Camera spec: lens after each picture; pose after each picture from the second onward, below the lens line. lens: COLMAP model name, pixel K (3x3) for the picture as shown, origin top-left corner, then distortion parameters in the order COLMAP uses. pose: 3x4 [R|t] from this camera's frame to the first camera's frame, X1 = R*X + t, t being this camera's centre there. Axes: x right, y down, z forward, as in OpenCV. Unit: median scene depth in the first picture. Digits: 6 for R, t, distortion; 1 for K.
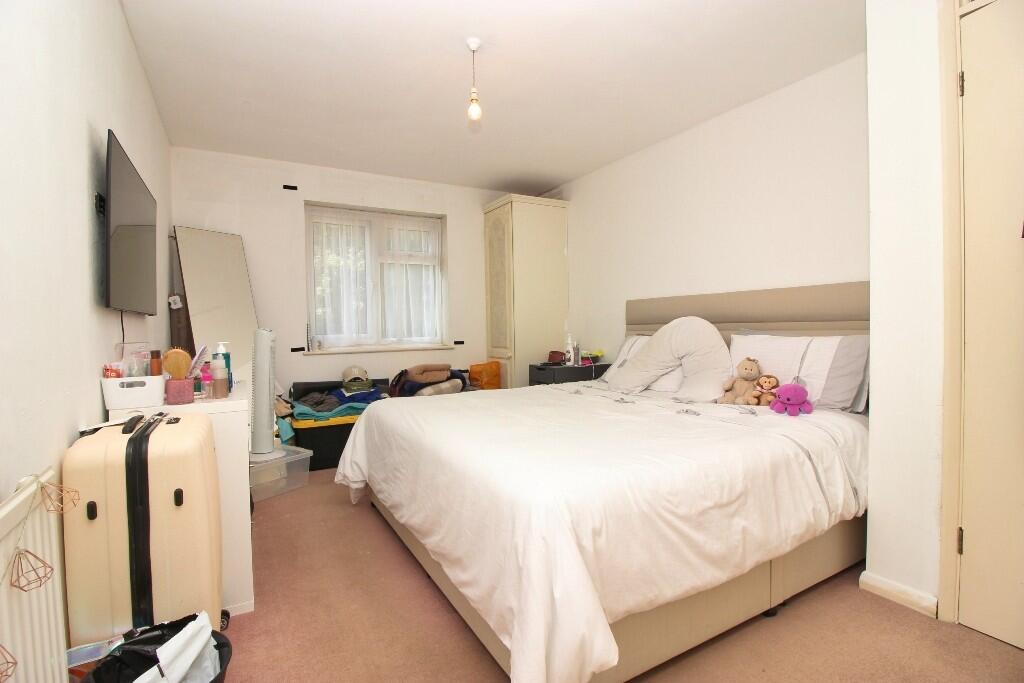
lens RADIAL K [[475.9, 0, 505.3], [0, 475.9, 335.5], [0, 0, 1]] dist [-0.007442, -0.000735]
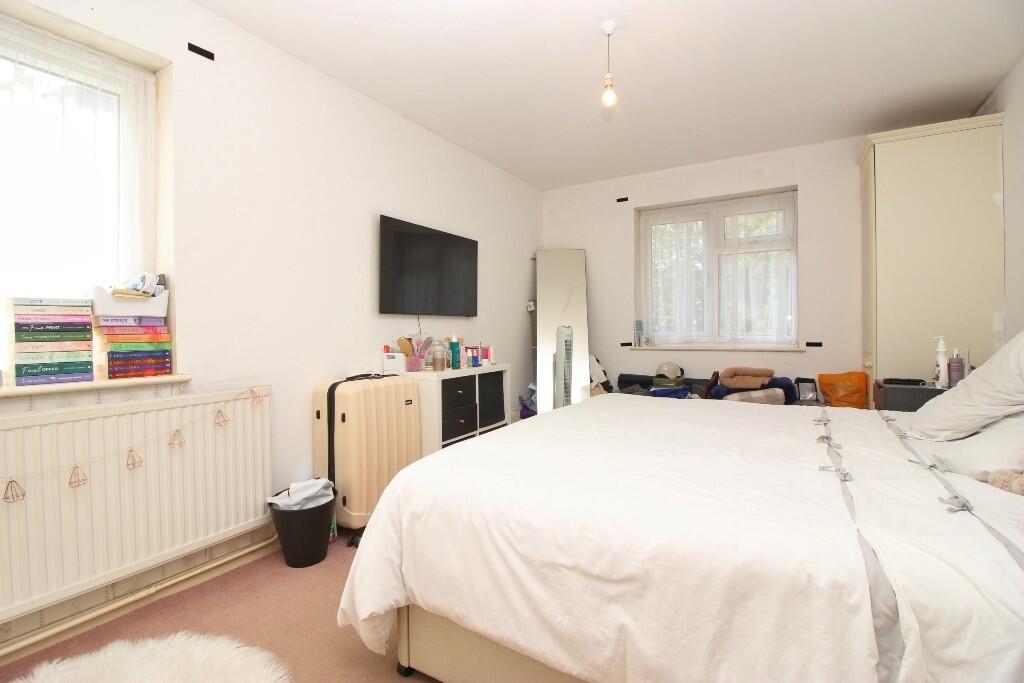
lens RADIAL K [[478.7, 0, 511.8], [0, 478.7, 335.0], [0, 0, 1]] dist [0.001248, -0.000065]
pose [[0.494683, 0.021277, -0.868813, 0.402576], [-0.016012, 0.999754, 0.015367, -0.005271], [0.868926, 0.006309, 0.494902, 0.211889]]
